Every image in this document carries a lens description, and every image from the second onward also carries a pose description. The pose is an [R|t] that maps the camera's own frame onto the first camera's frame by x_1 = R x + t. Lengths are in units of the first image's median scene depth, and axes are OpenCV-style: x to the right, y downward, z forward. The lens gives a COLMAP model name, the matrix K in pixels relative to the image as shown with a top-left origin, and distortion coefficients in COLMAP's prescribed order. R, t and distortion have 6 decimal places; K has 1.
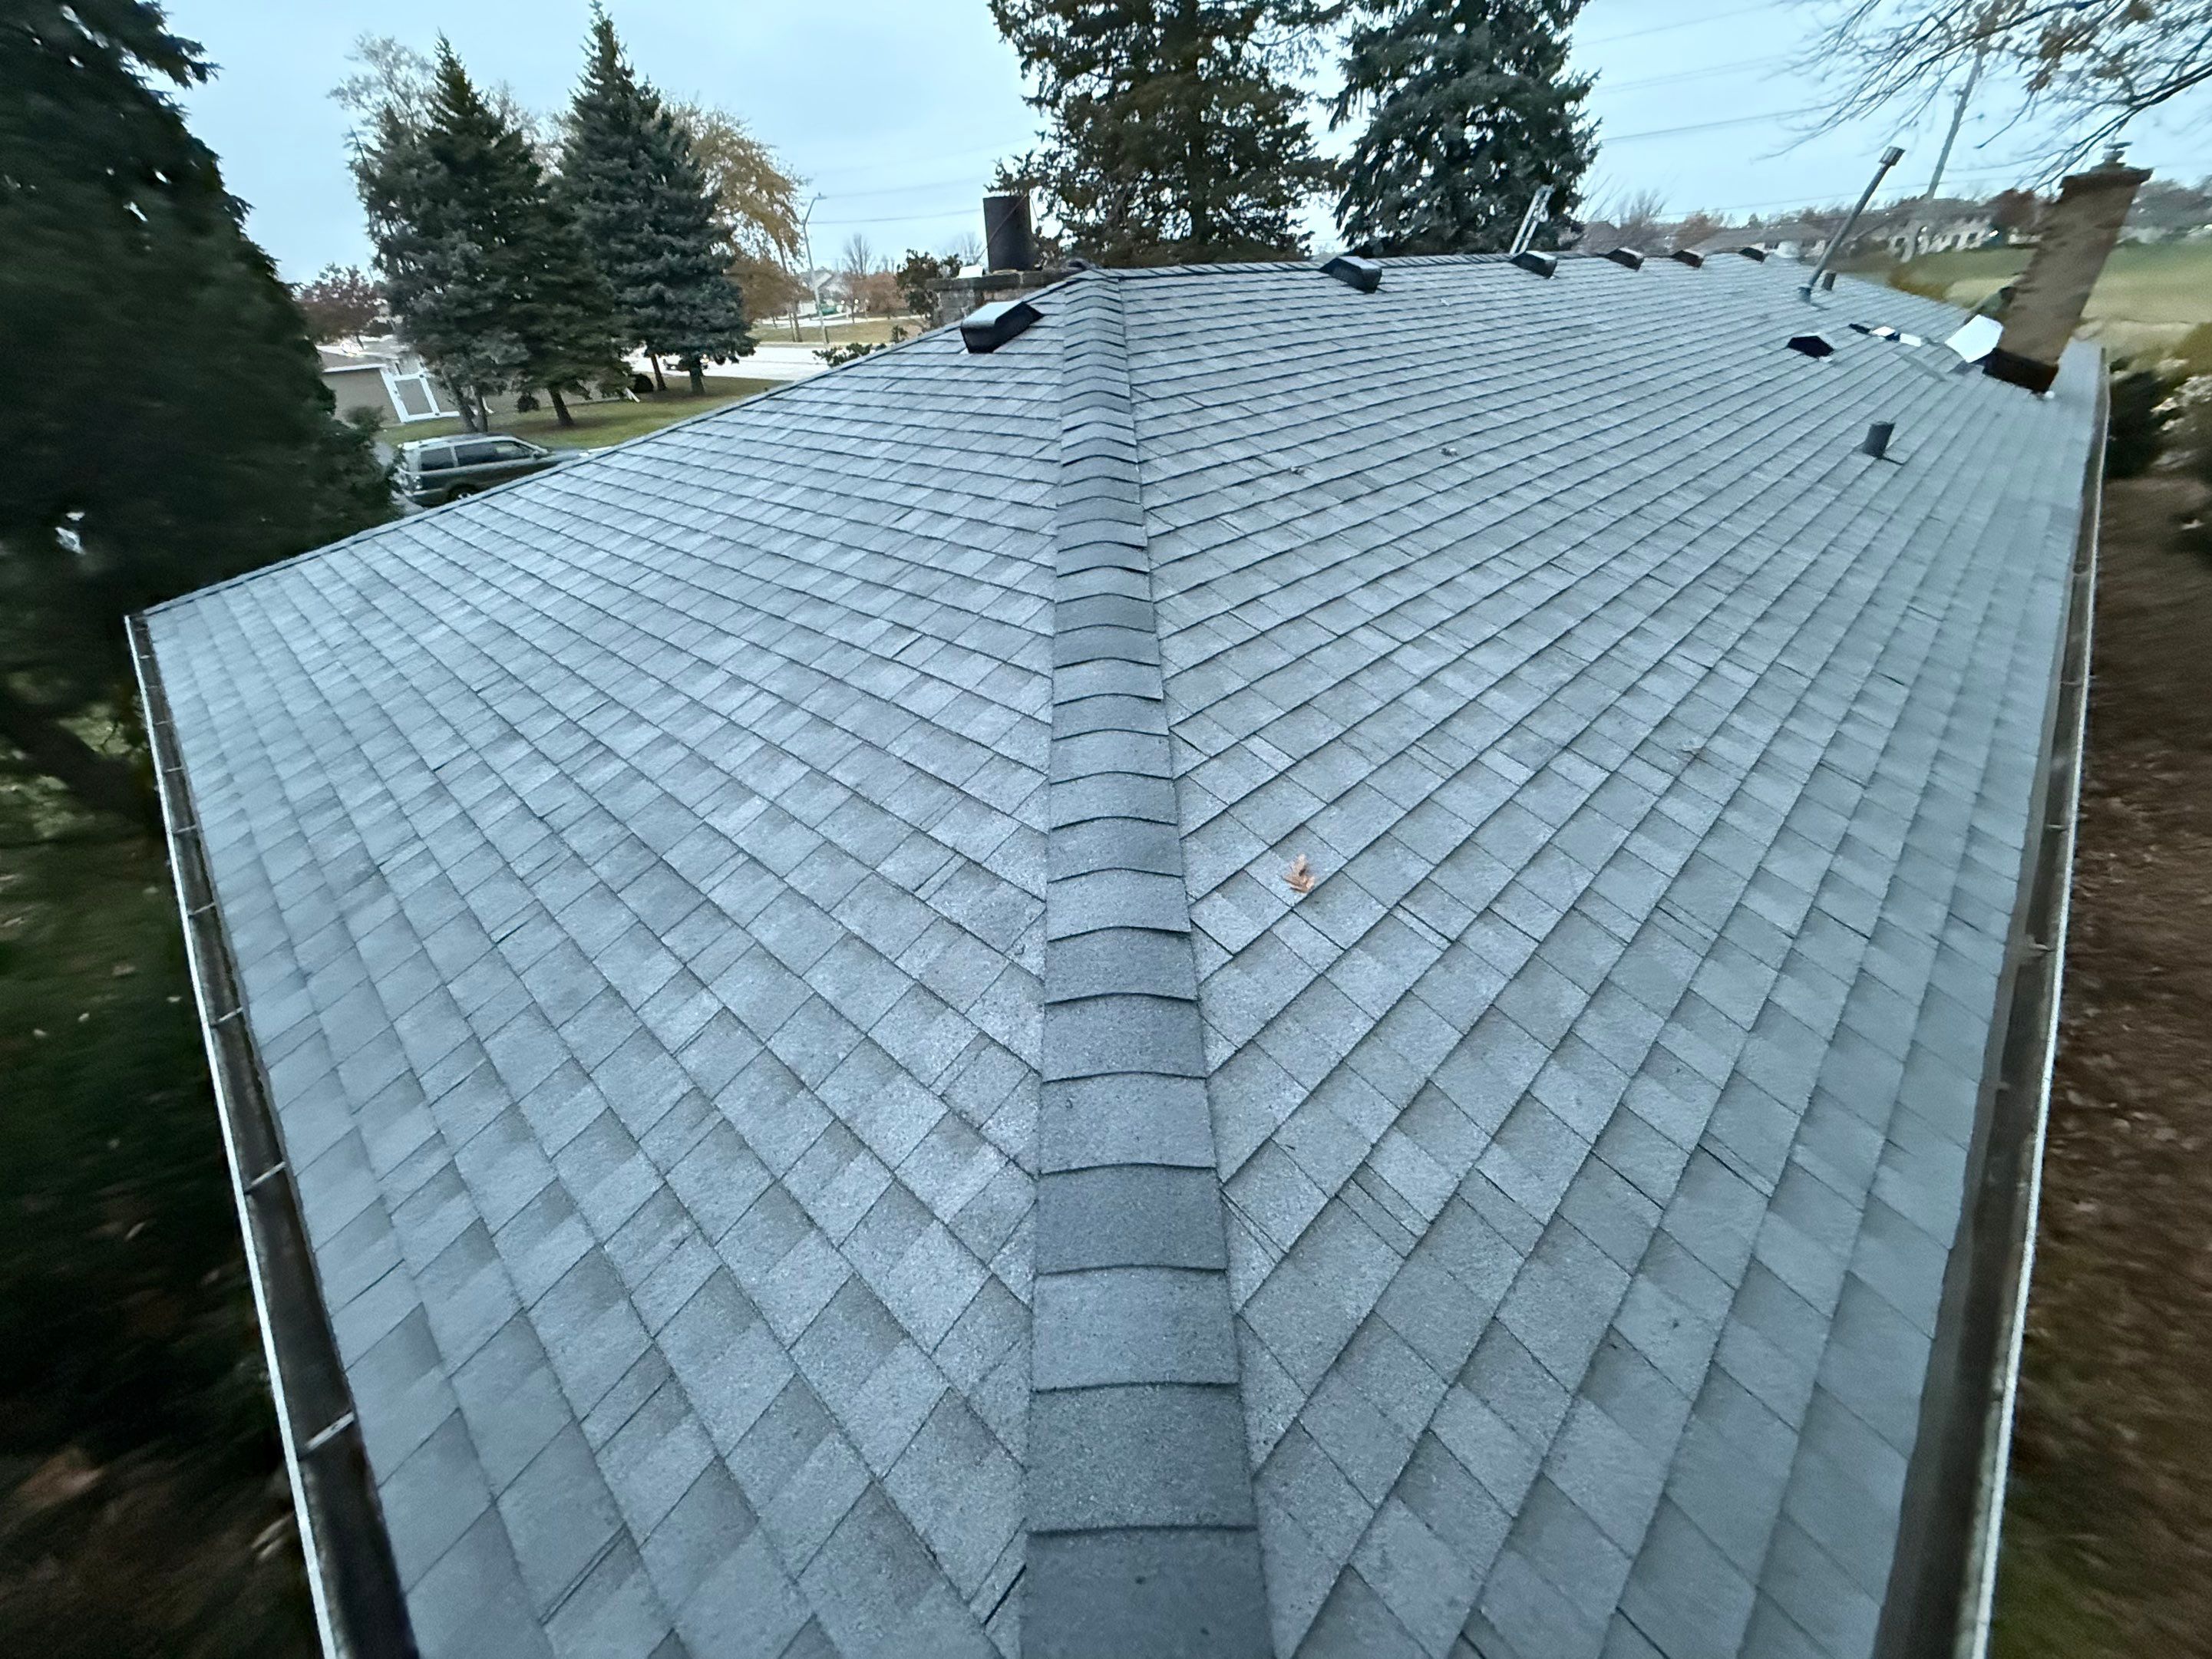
lens RADIAL K [[880.2, 0, 1097.7], [0, 880.2, 828.9], [0, 0, 1]] dist [0.000004, -0.000509]
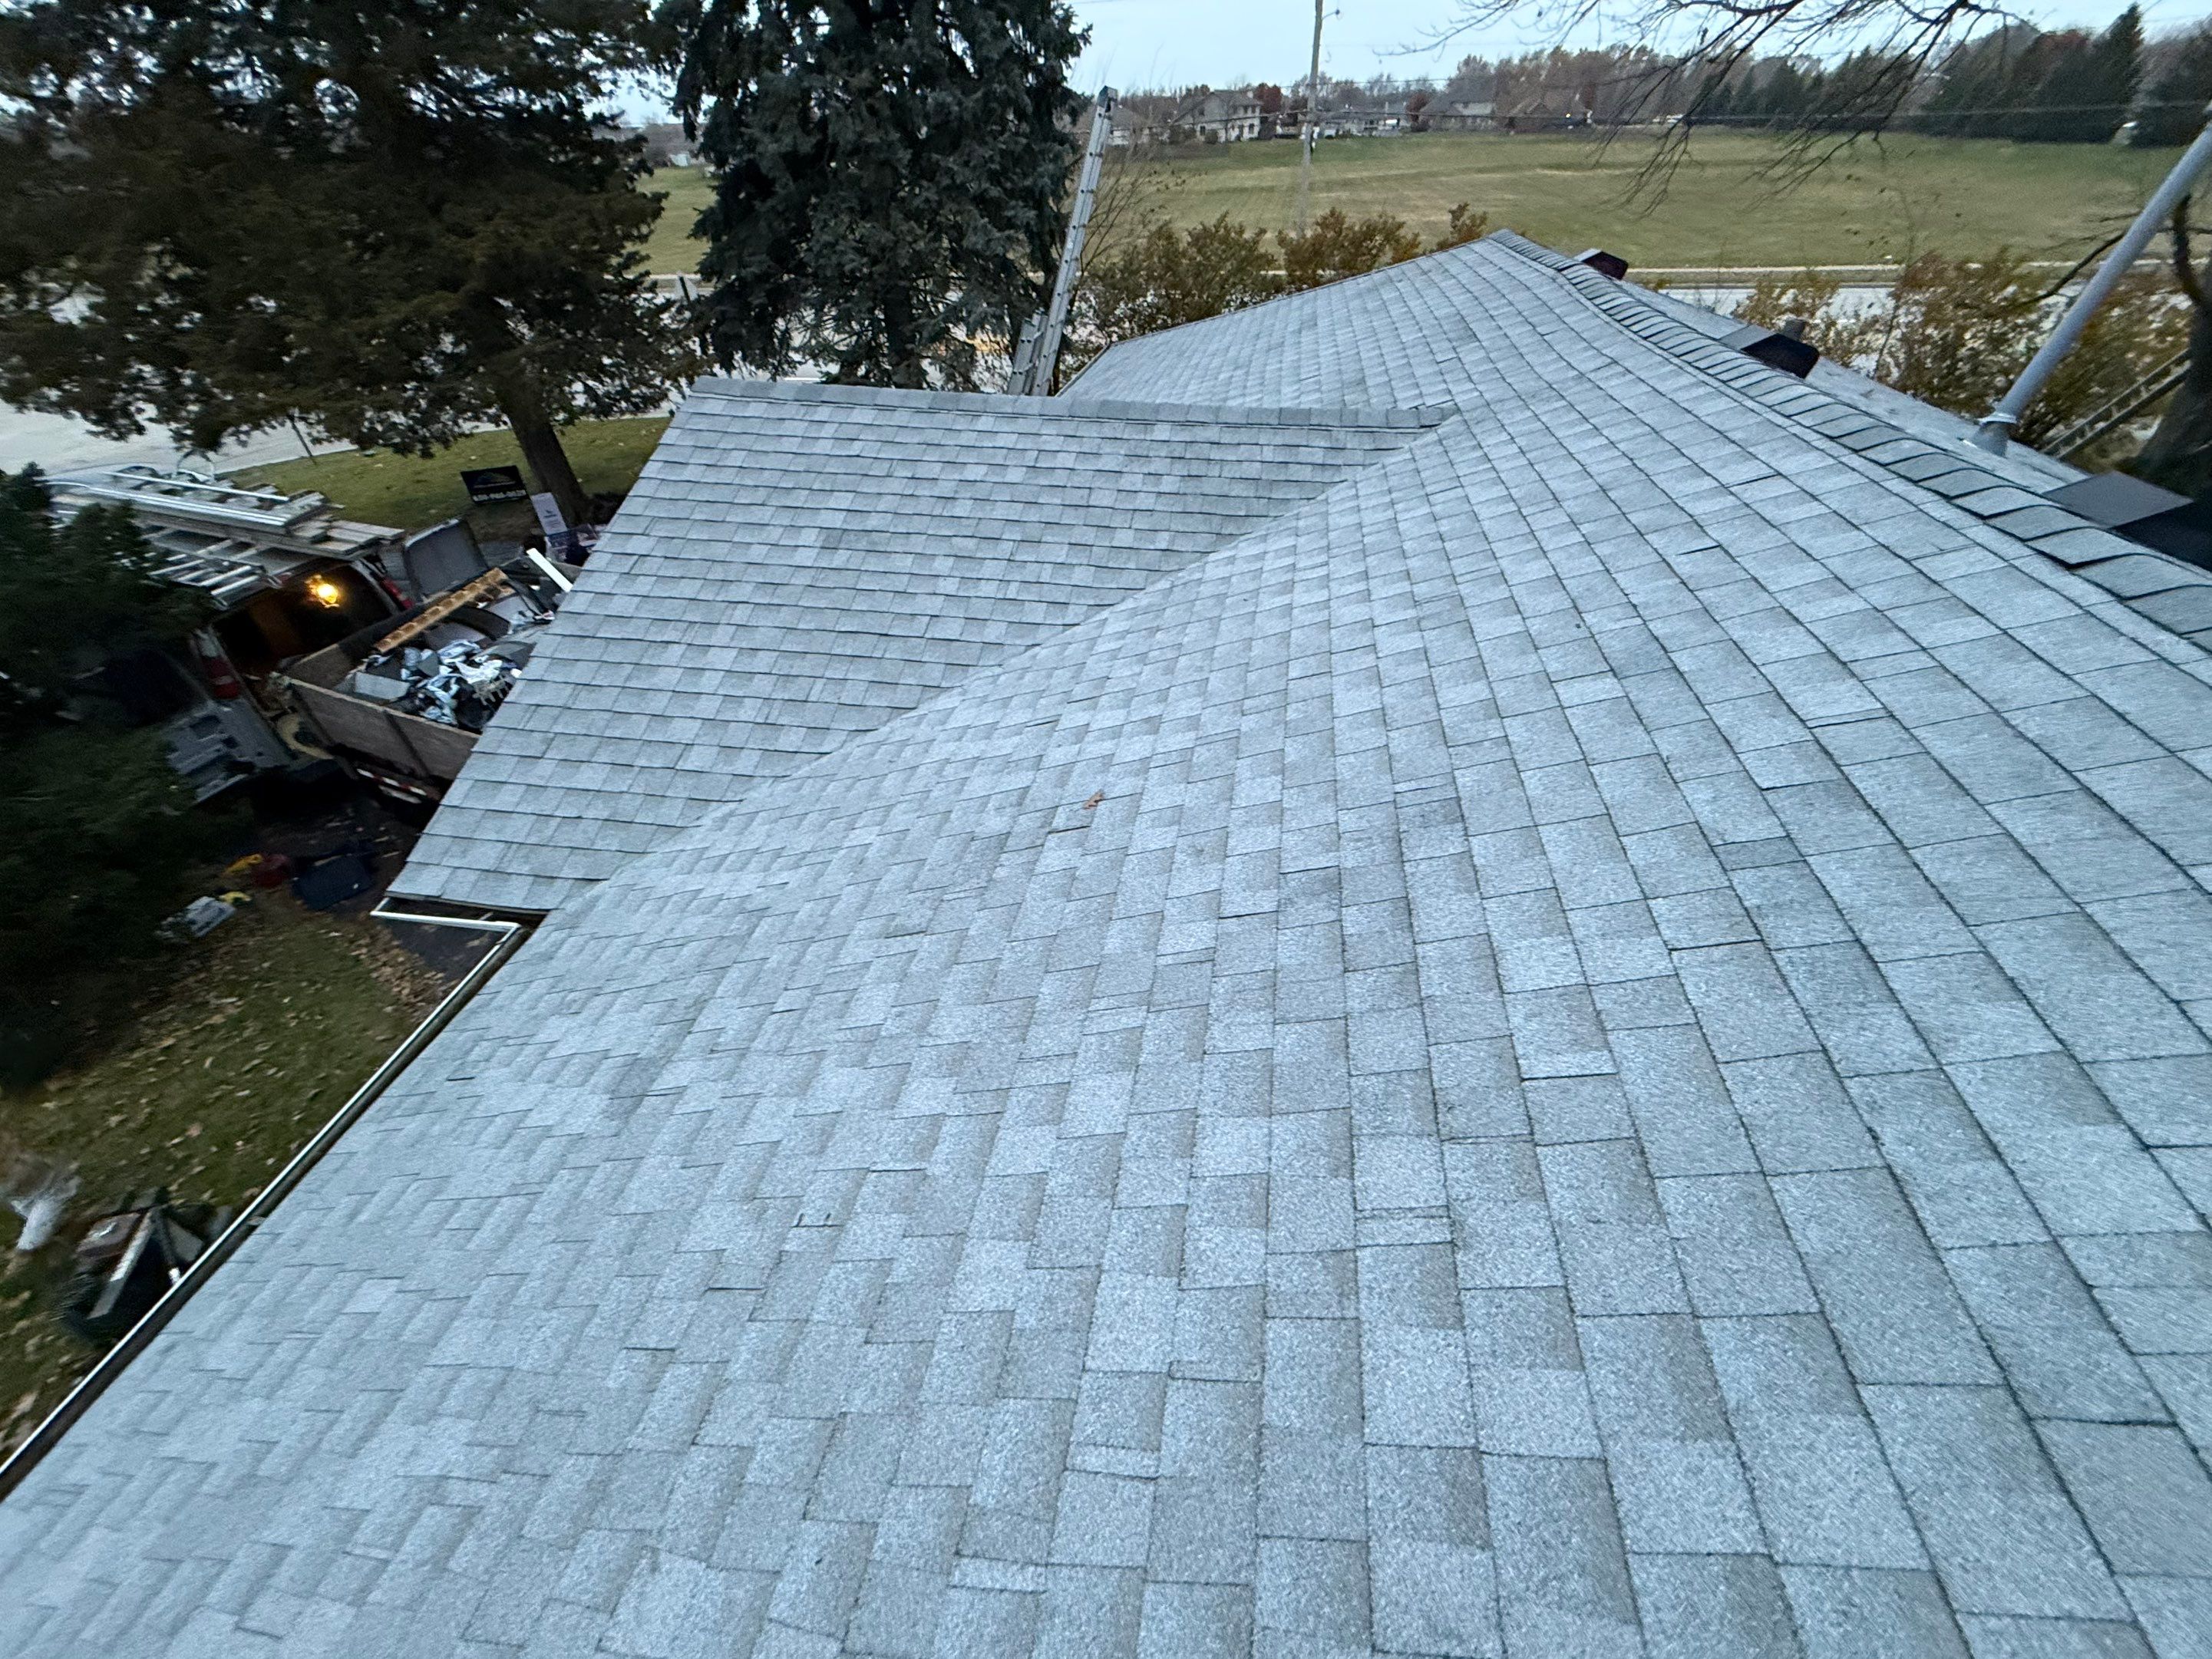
lens RADIAL K [[897.6, 0, 1106.0], [0, 897.6, 829.5], [0, 0, 1]] dist [0.000379, 0.000463]
pose [[0.831931, -0.325166, 0.449620, 0.093945], [0.285122, 0.945655, 0.156339, -0.282518], [-0.476022, -0.001867, 0.879432, 0.375901]]
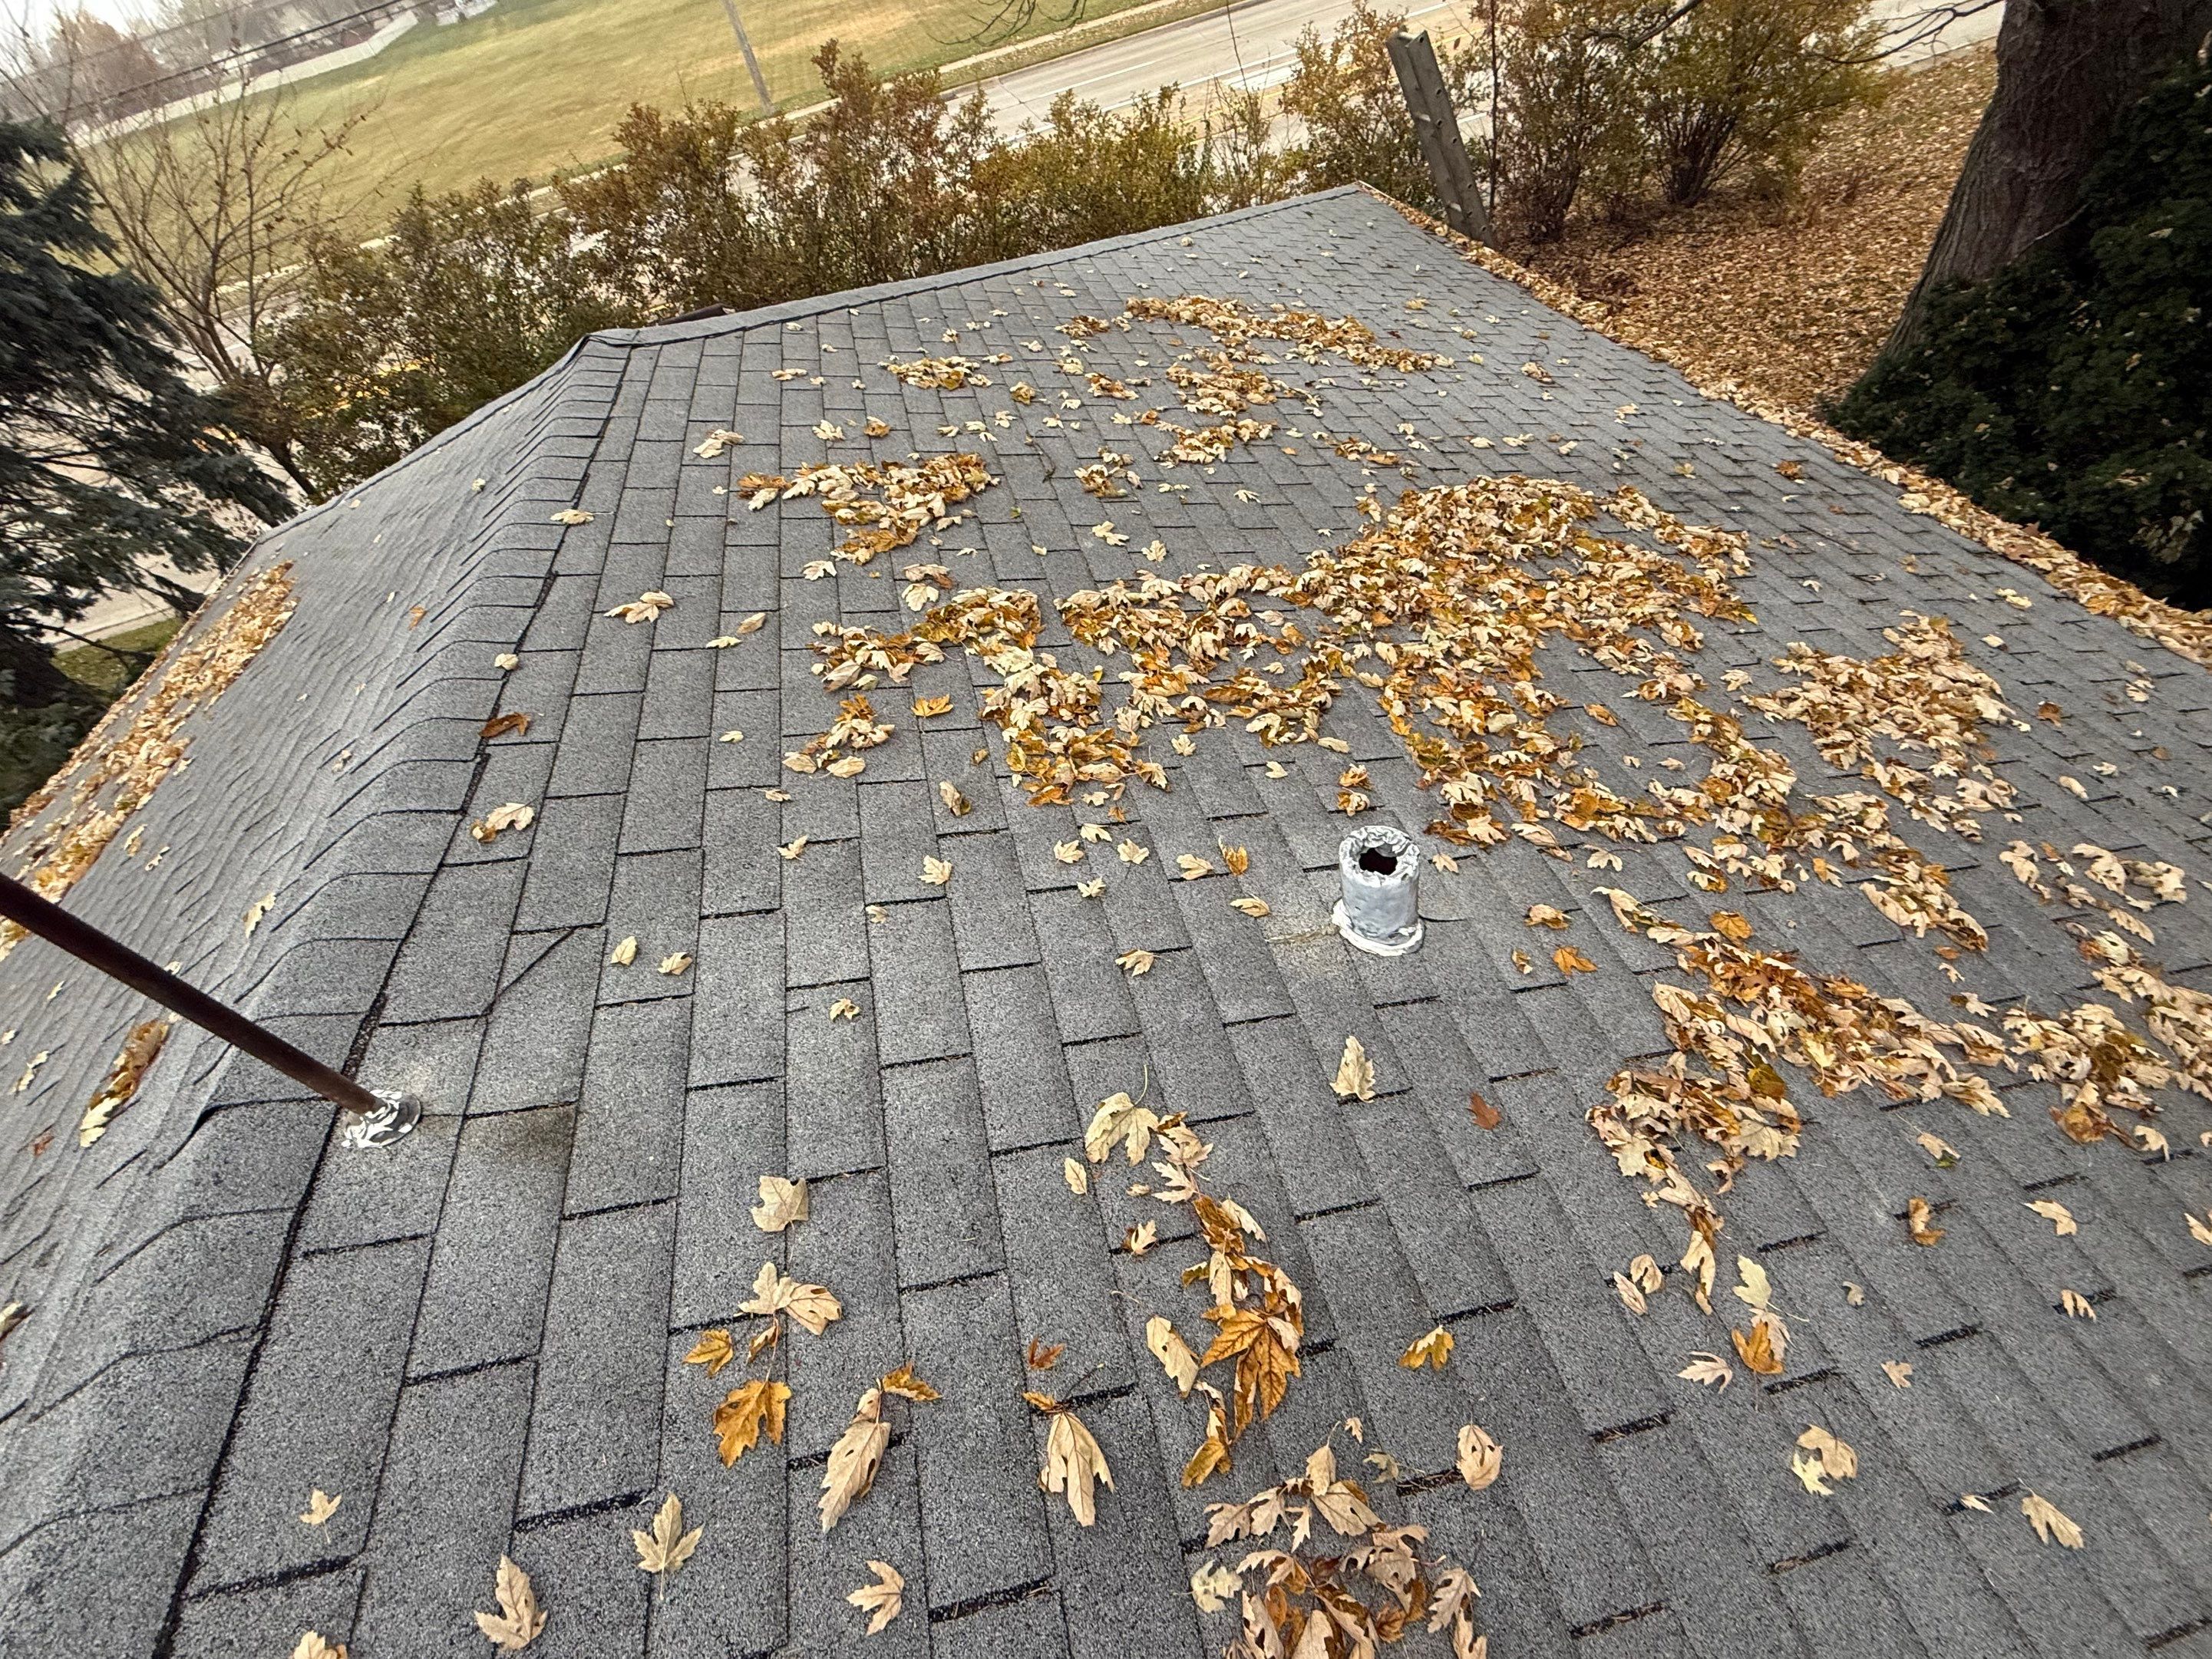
lens RADIAL K [[940.8, 0, 1106.0], [0, 940.8, 829.5], [0, 0, 1]] dist [0.001416, -0.000584]
pose [[0.537252, -0.671013, 0.510981, 0.386538], [0.585931, 0.732717, 0.346138, -0.358123], [-0.606668, 0.113436, 0.786820, 0.471959]]
